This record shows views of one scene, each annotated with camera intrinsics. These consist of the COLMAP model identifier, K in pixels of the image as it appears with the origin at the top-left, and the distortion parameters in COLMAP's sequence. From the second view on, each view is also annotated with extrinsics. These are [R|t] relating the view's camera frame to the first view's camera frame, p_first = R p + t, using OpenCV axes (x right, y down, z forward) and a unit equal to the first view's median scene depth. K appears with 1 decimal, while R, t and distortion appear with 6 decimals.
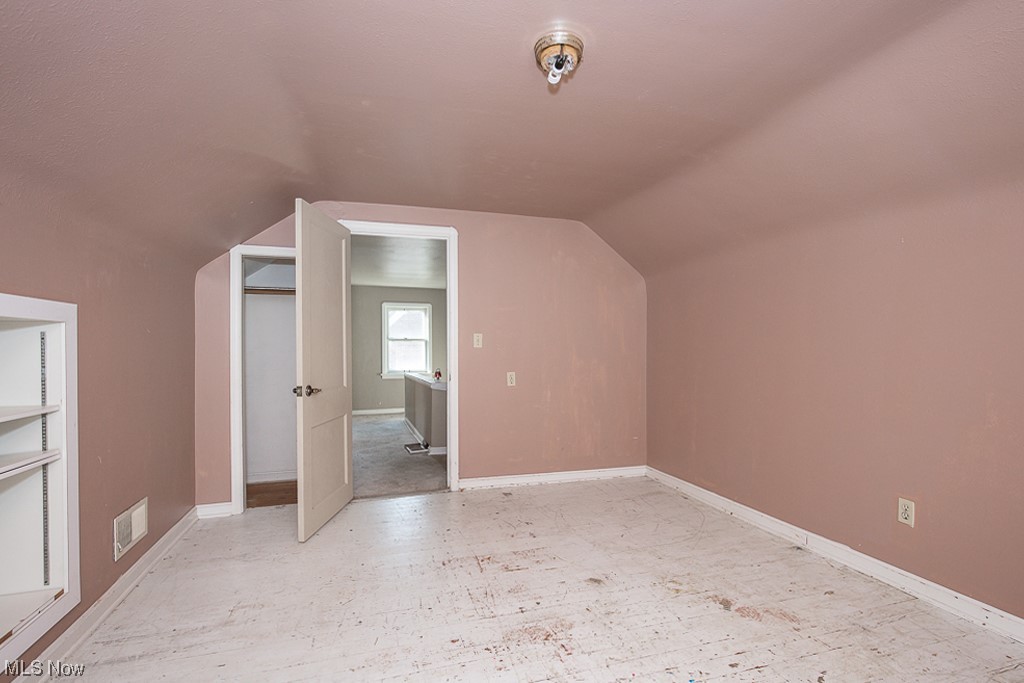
lens RADIAL K [[474.0, 0, 520.9], [0, 474.0, 345.8], [0, 0, 1]] dist [-0.000415, 0.000043]
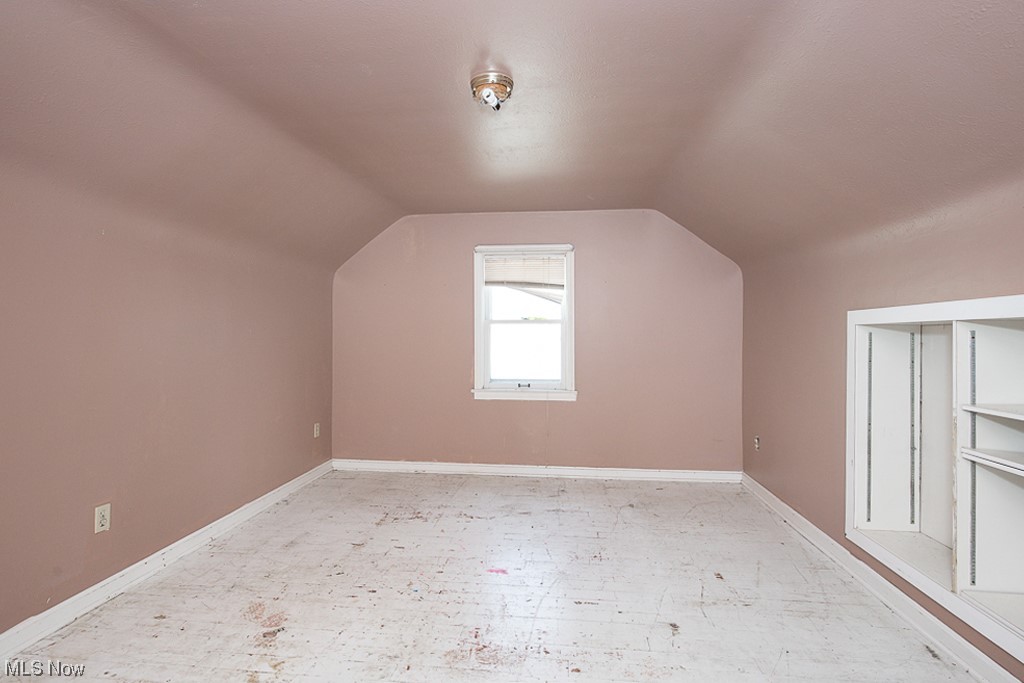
lens RADIAL K [[474.0, 0, 522.6], [0, 474.0, 340.6], [0, 0, 1]] dist [-0.000415, 0.000043]
pose [[-0.911289, -0.002281, 0.411762, -0.398563], [0.000016, 0.999984, 0.005574, -0.011051], [-0.411768, 0.005086, -0.911275, 1.779690]]
